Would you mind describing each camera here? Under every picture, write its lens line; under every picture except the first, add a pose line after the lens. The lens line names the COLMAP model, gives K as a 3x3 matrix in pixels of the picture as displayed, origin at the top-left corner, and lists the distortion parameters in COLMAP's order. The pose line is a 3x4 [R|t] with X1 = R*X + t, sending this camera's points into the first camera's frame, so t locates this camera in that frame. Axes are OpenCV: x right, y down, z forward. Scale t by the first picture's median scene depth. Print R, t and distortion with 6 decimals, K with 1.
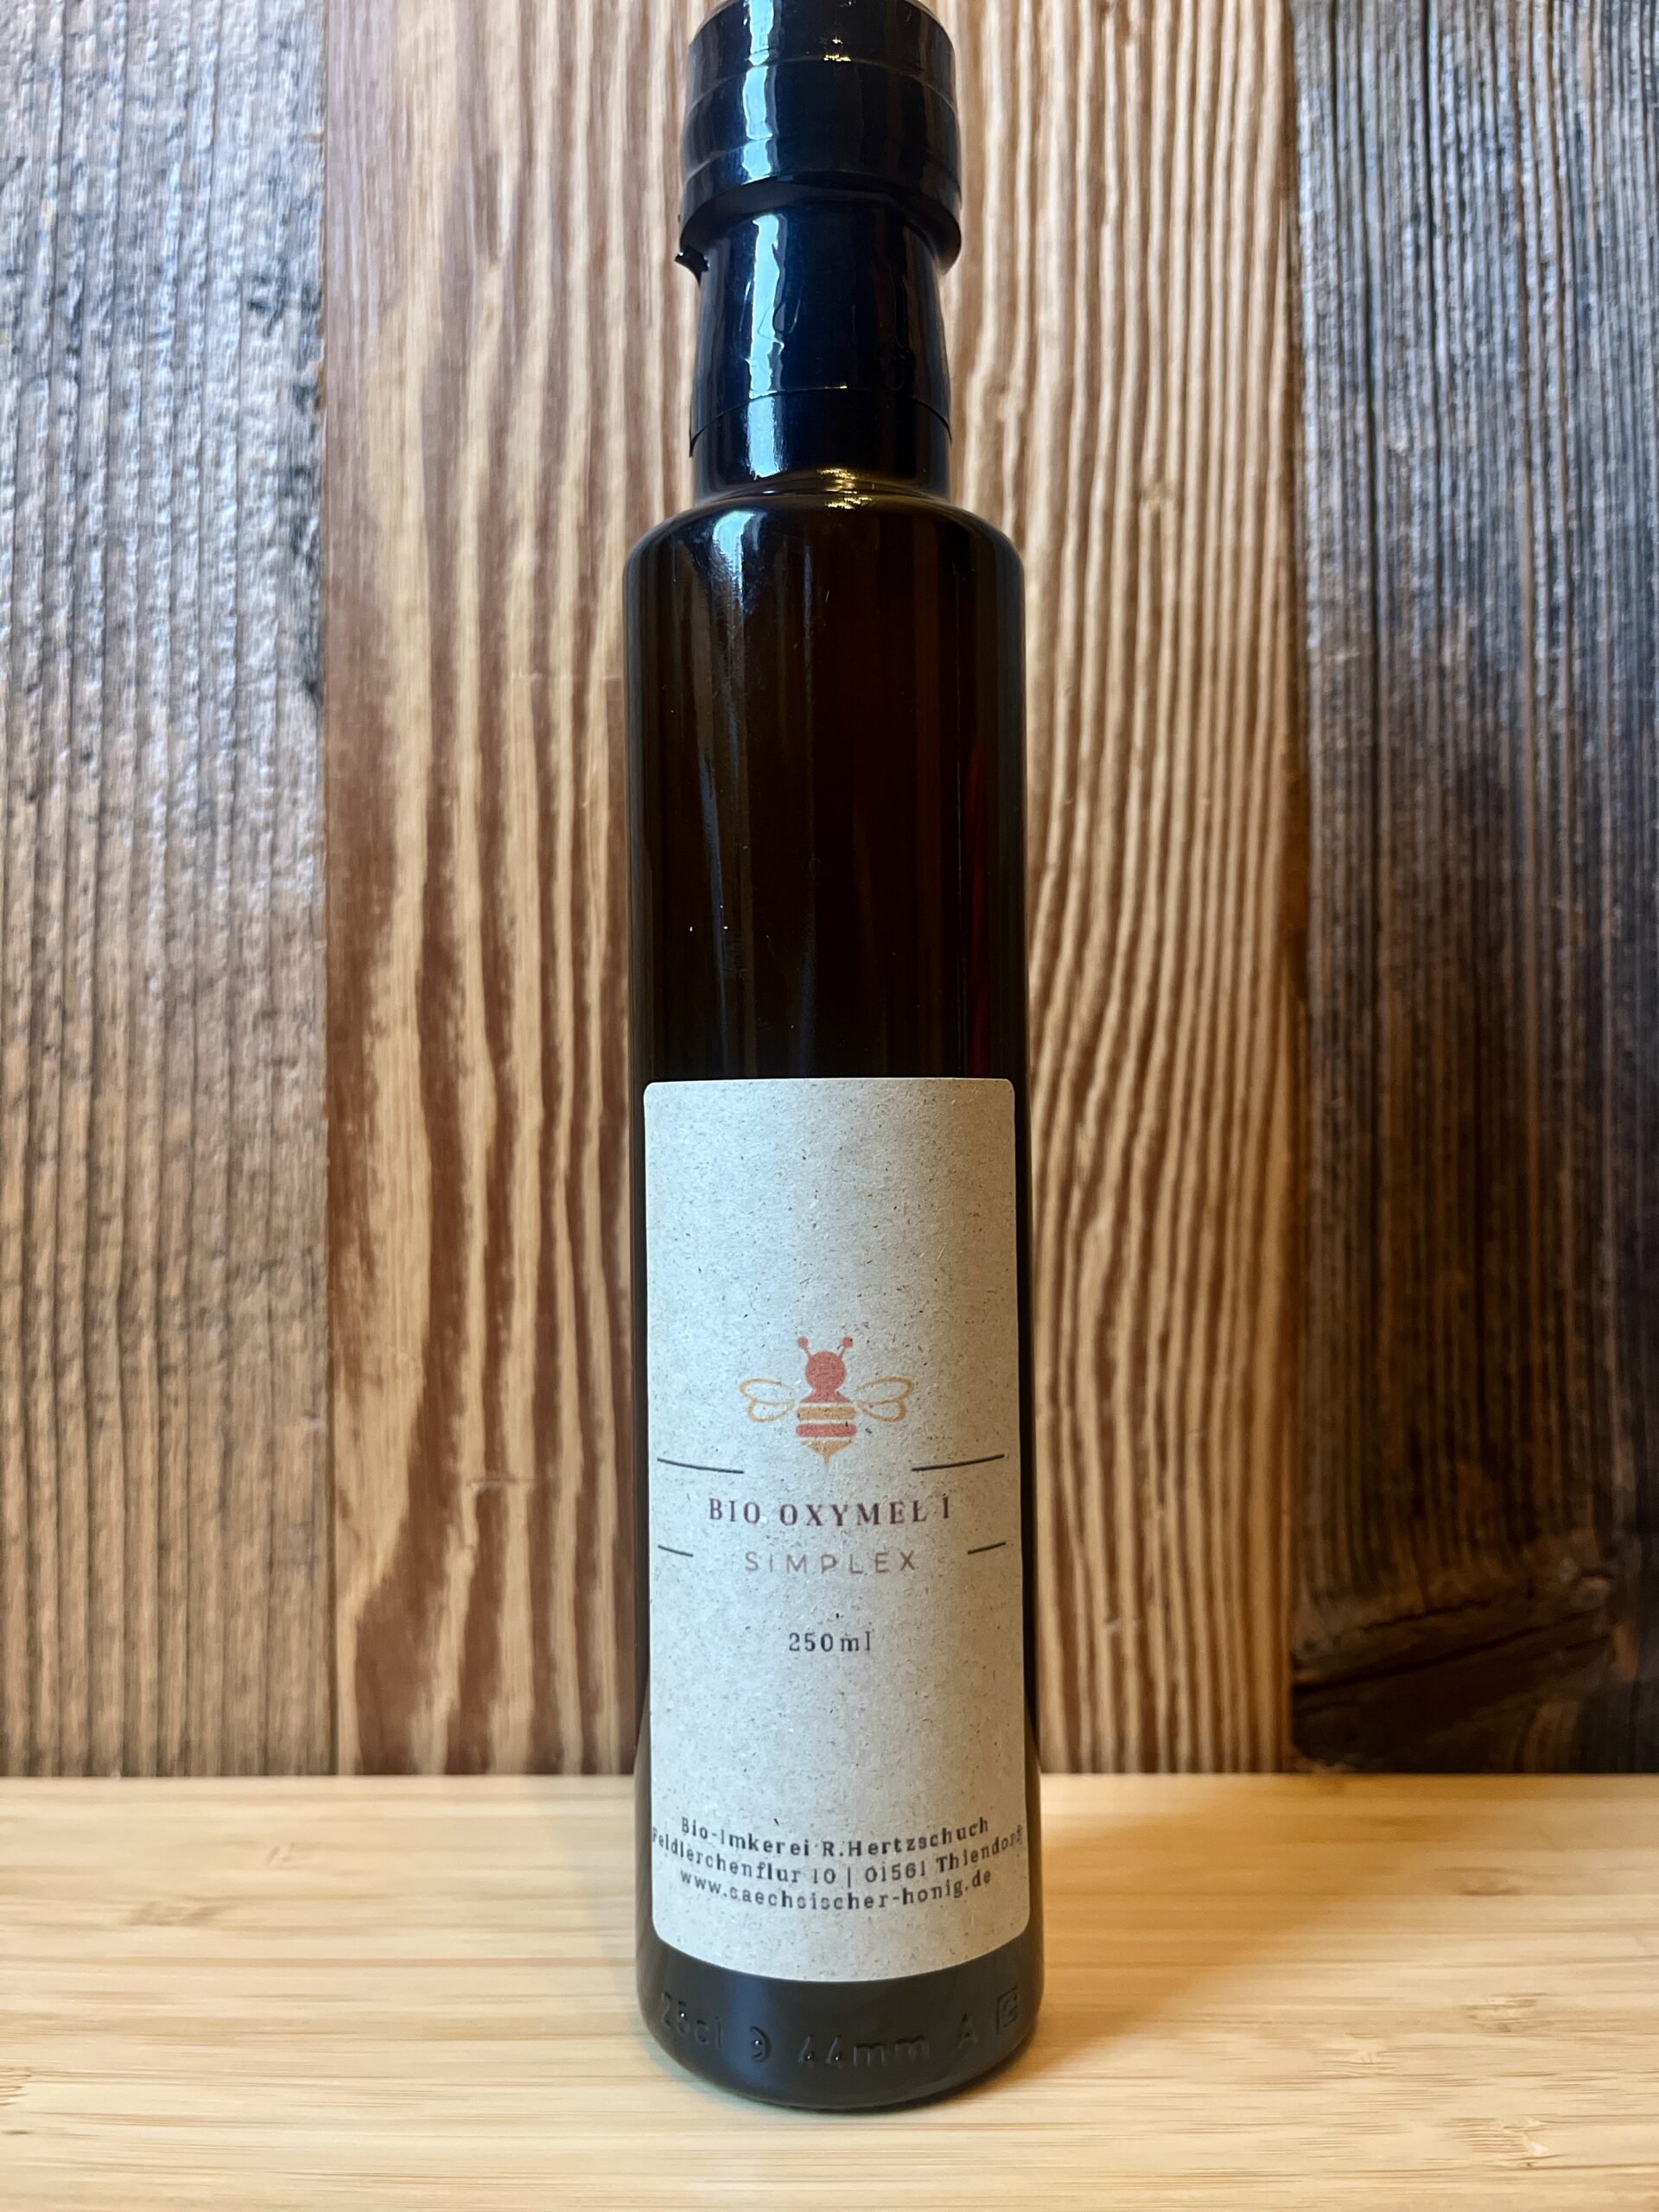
lens RADIAL K [[1731.8, 0, 836.3], [0, 1731.8, 1123.9], [0, 0, 1]] dist [0.032014, -0.080538]
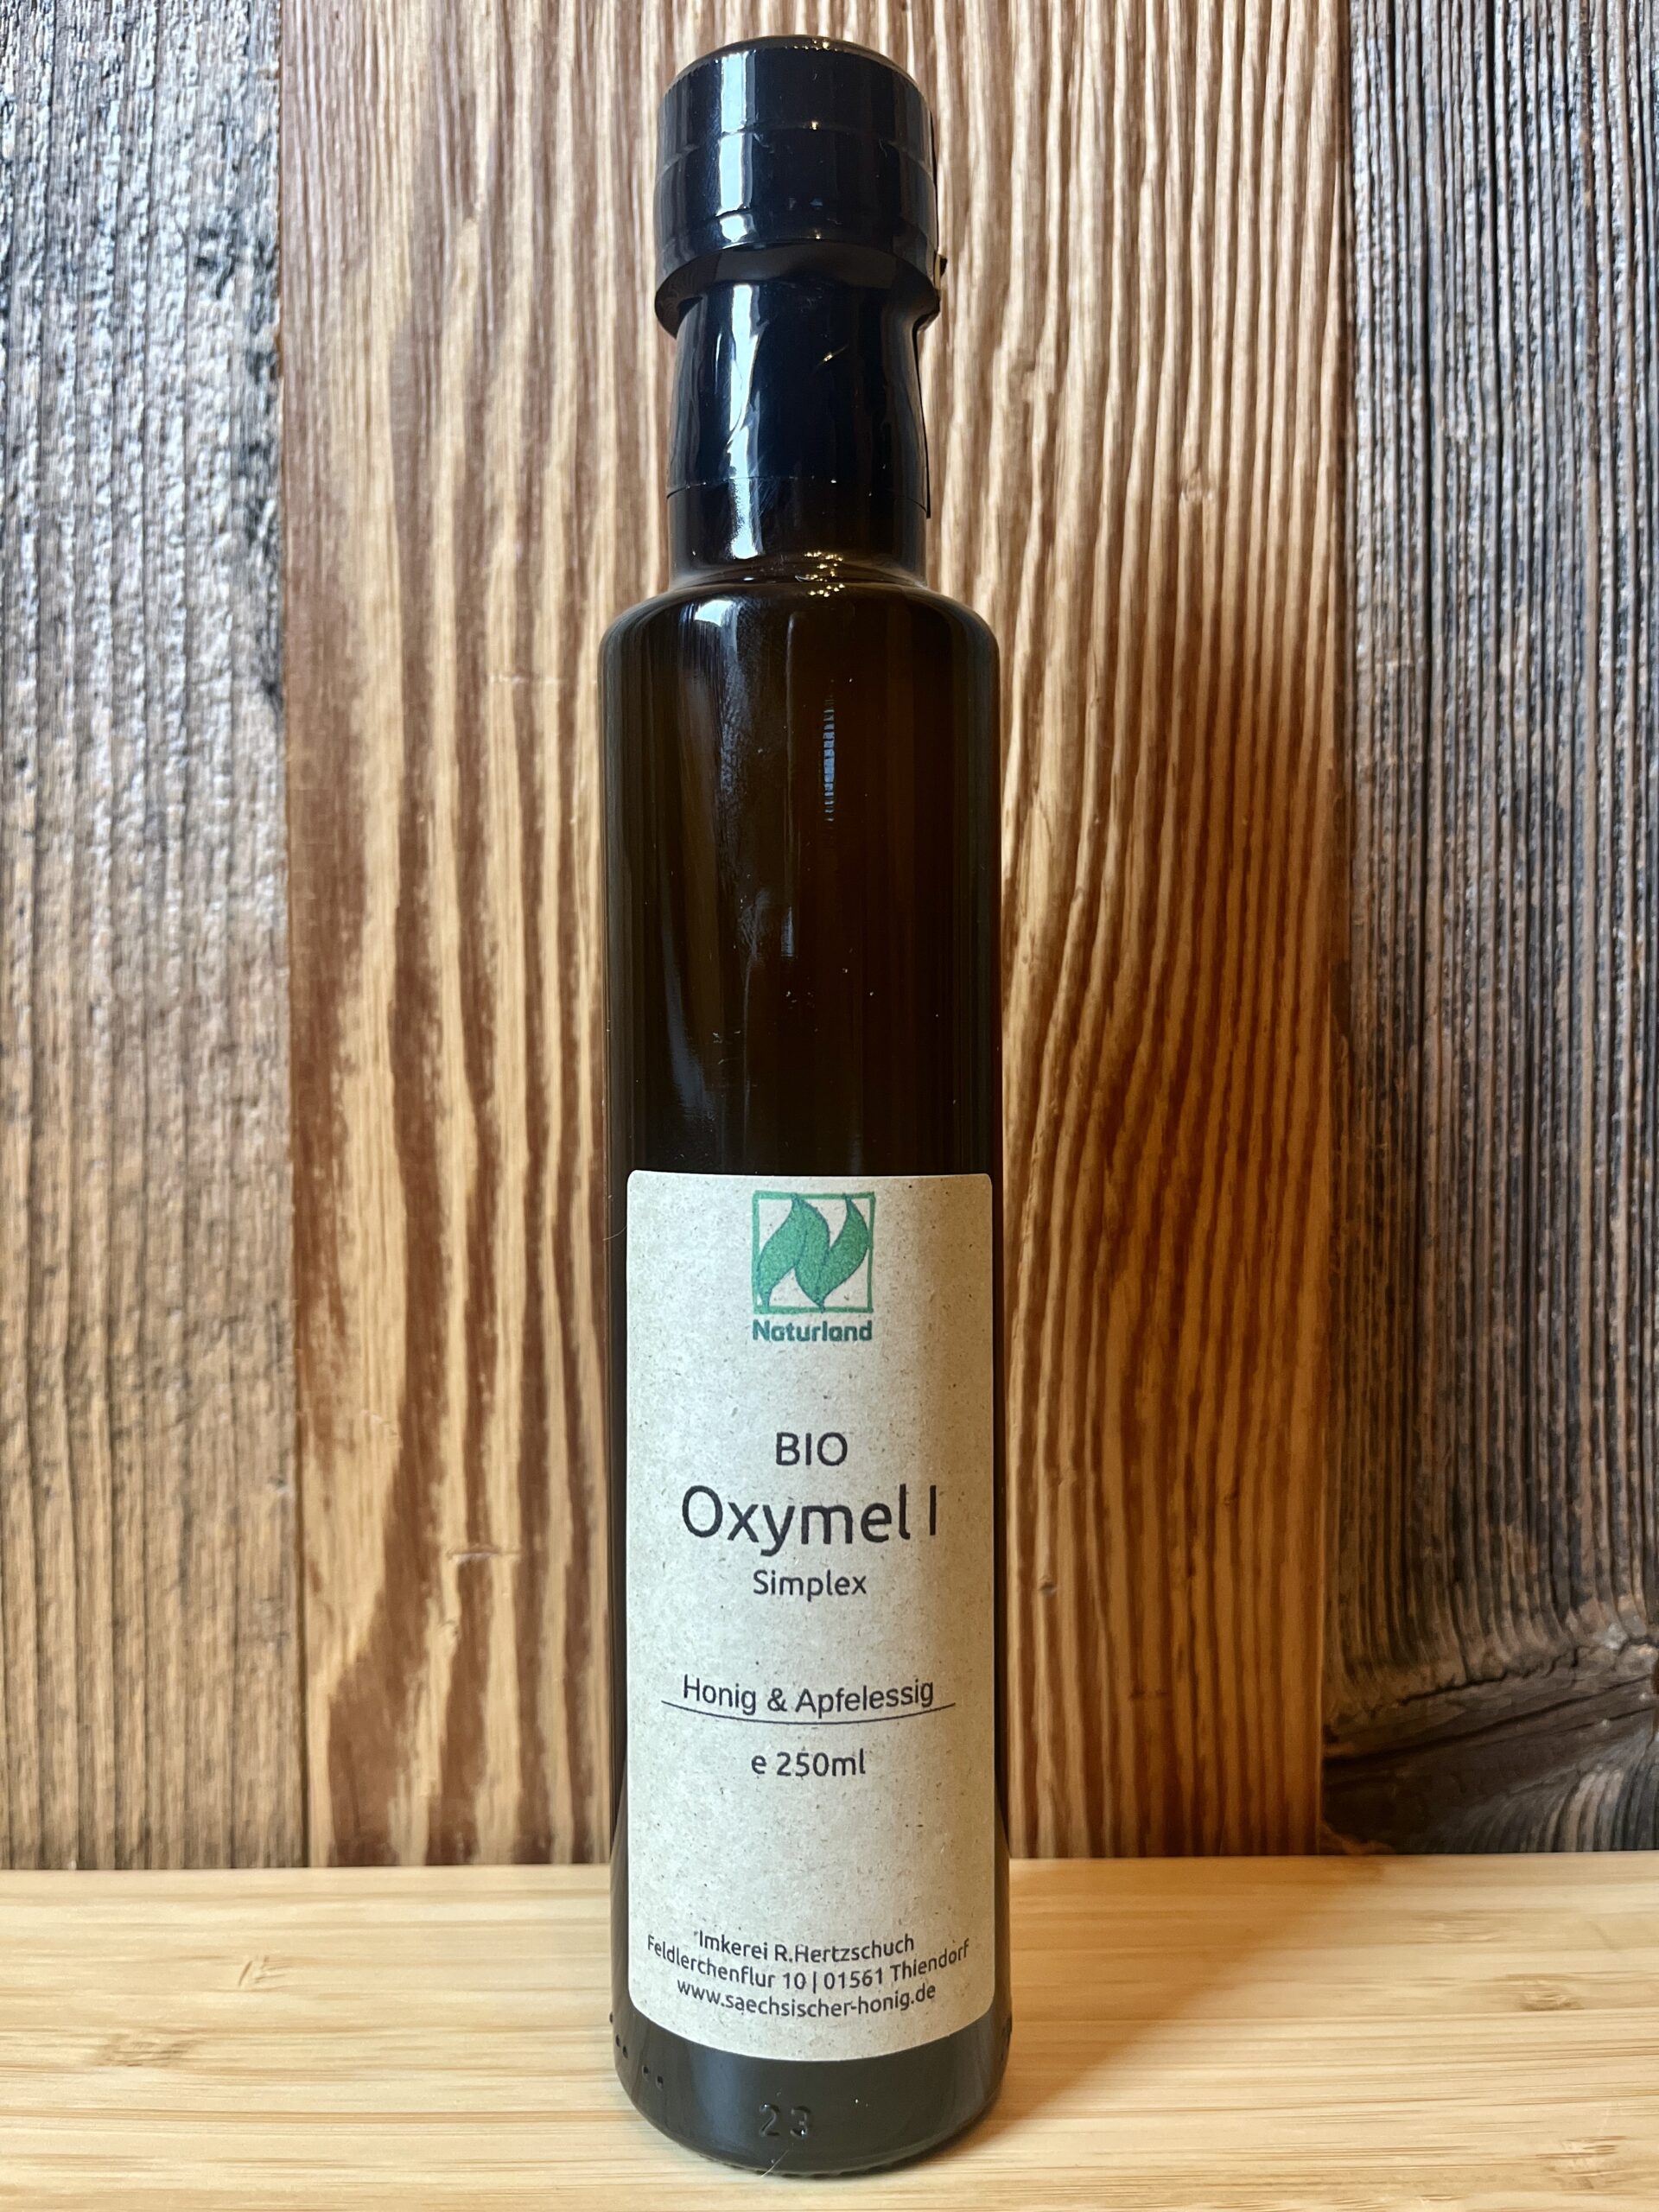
lens RADIAL K [[1731.8, 0, 825.3], [0, 1731.8, 1115.2], [0, 0, 1]] dist [0.032014, -0.080538]
pose [[0.999592, 0.000726, 0.028540, -0.037464], [-0.001844, 0.999230, 0.039189, -0.064767], [-0.028489, -0.039226, 0.998824, 0.074307]]
